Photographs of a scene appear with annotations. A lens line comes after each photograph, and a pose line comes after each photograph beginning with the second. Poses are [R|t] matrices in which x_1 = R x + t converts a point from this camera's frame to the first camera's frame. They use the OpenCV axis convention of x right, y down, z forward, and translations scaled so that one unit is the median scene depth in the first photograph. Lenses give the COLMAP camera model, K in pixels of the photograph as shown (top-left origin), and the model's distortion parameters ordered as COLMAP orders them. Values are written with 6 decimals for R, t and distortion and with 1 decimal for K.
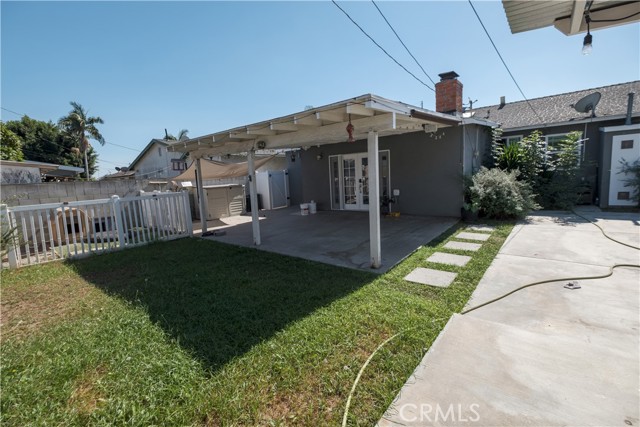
lens RADIAL K [[280.5, 0, 316.9], [0, 280.5, 210.1], [0, 0, 1]] dist [-0.000307, 0.000023]
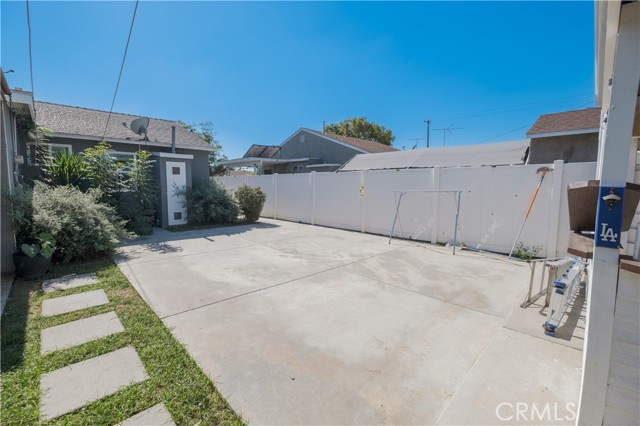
lens RADIAL K [[280.5, 0, 316.9], [0, 280.5, 209.6], [0, 0, 1]] dist [-0.000307, 0.000023]
pose [[0.106991, -0.030941, 0.993778, 0.062140], [0.111454, 0.993589, 0.018936, -0.057813], [-0.987993, 0.108735, 0.109754, 0.521717]]
